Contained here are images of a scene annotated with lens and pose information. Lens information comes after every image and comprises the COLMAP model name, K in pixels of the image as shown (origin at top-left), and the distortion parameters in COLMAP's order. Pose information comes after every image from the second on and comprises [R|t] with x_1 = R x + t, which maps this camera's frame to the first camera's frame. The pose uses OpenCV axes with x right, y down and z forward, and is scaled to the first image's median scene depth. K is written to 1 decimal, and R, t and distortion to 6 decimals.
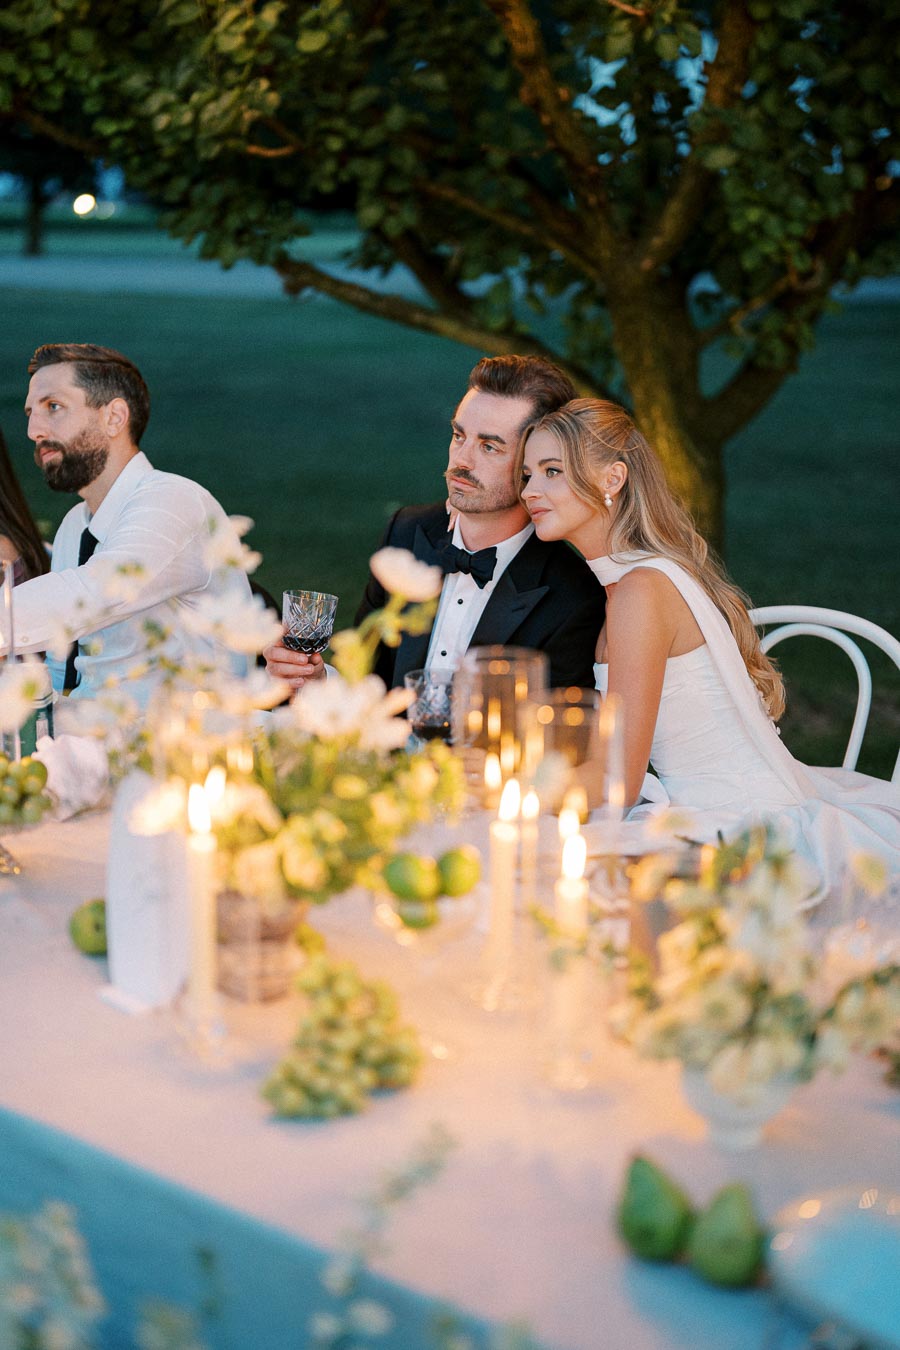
lens RADIAL K [[1996.4, 0, 450.0], [0, 1996.4, 675.0], [0, 0, 1]] dist [-0.179885, 1.106010]
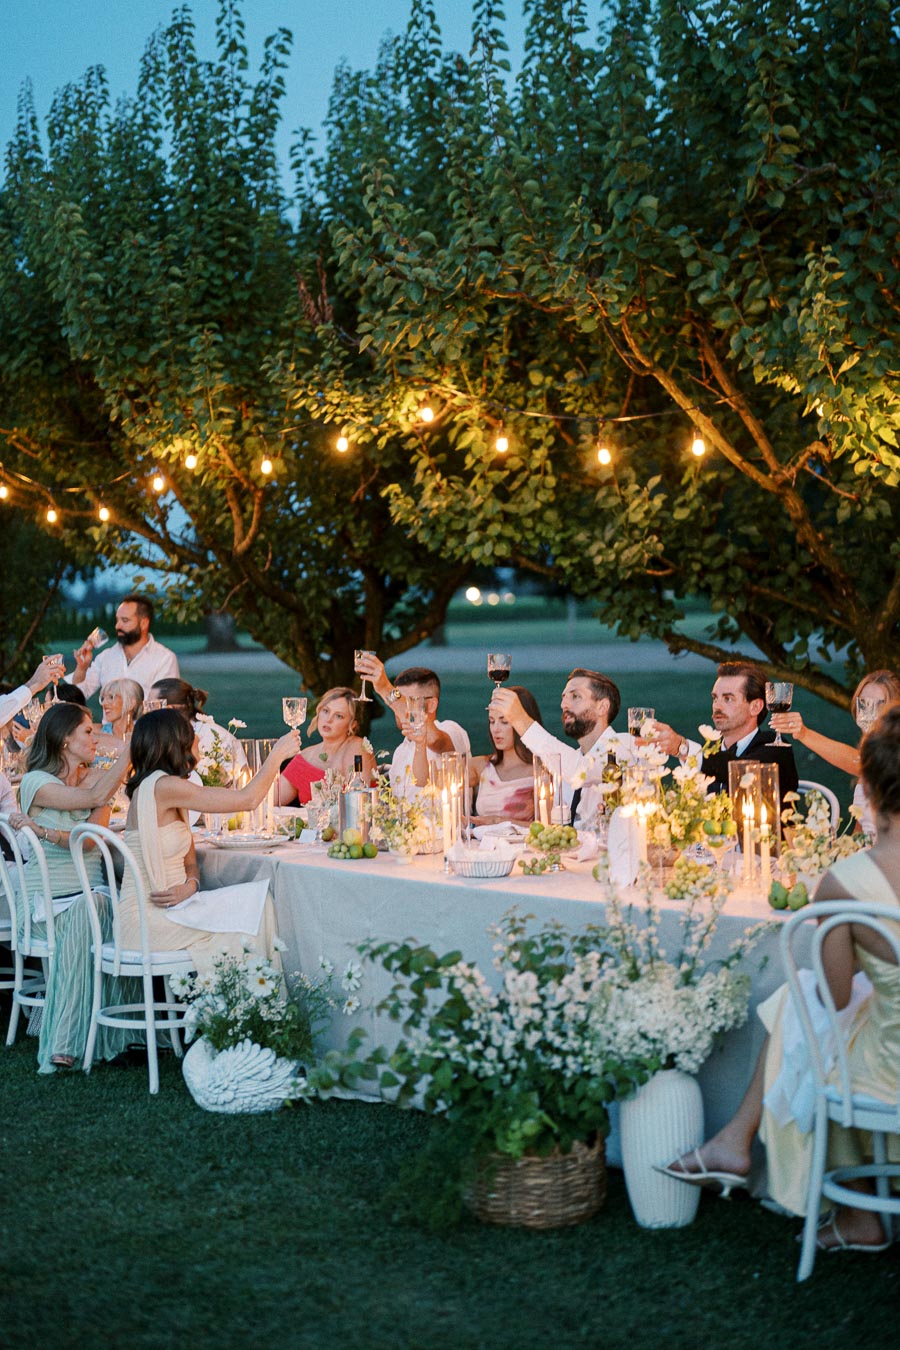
lens RADIAL K [[1879.3, 0, 450.0], [0, 1879.3, 675.0], [0, 0, 1]] dist [-0.130454, 0.762371]
pose [[0.979301, -0.037252, -0.198952, 0.056003], [-0.000508, 0.982463, -0.186459, 0.137101], [0.202409, 0.182700, 0.962108, -0.631133]]
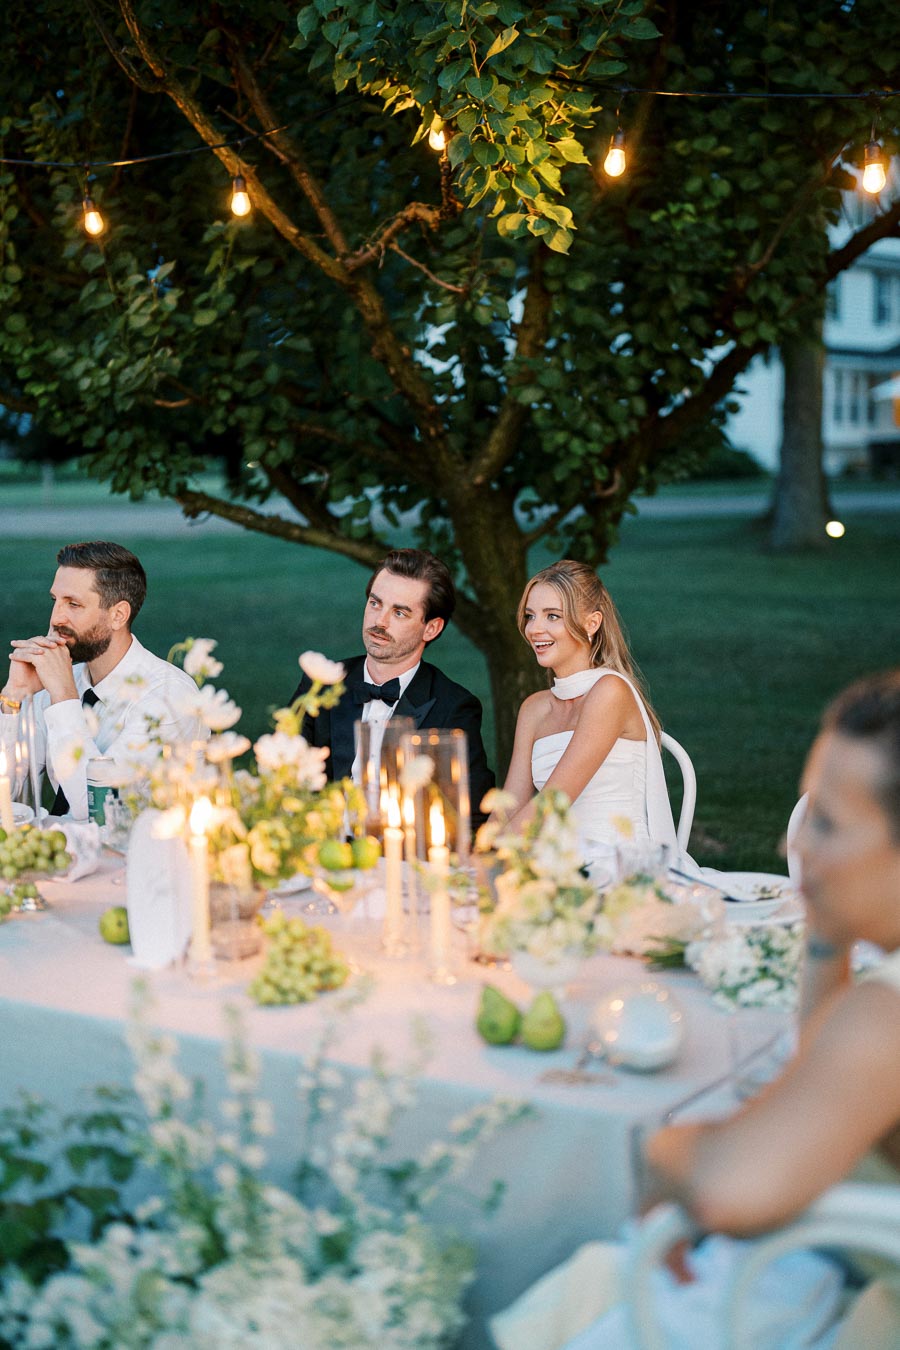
lens RADIAL K [[1879.3, 0, 450.0], [0, 1879.3, 675.0], [0, 0, 1]] dist [-0.130454, 0.762371]
pose [[0.996318, -0.046385, 0.072102, -0.010009], [0.054001, 0.992732, -0.107549, 0.041953], [-0.066590, 0.111047, 0.991582, -0.161801]]
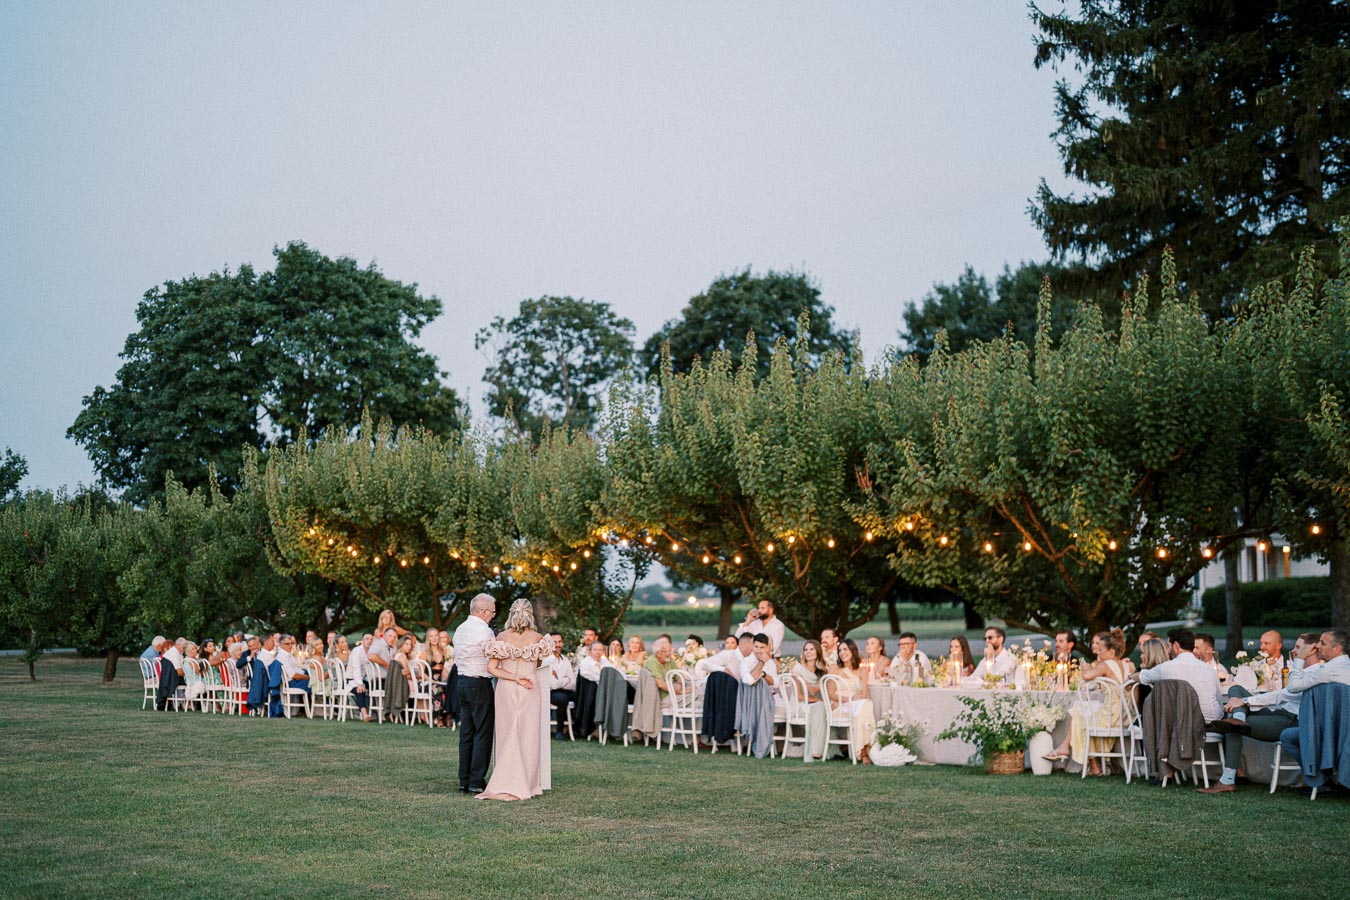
lens RADIAL K [[1372.0, 0, 777.2], [0, 1372.0, 537.8], [0, 0, 1]] dist [-0.006142, -0.000090]
pose [[0.982410, -0.036235, -0.183188, -0.026184], [-0.015377, 0.961964, -0.272742, 0.462426], [0.186104, 0.270761, 0.944486, -2.023166]]
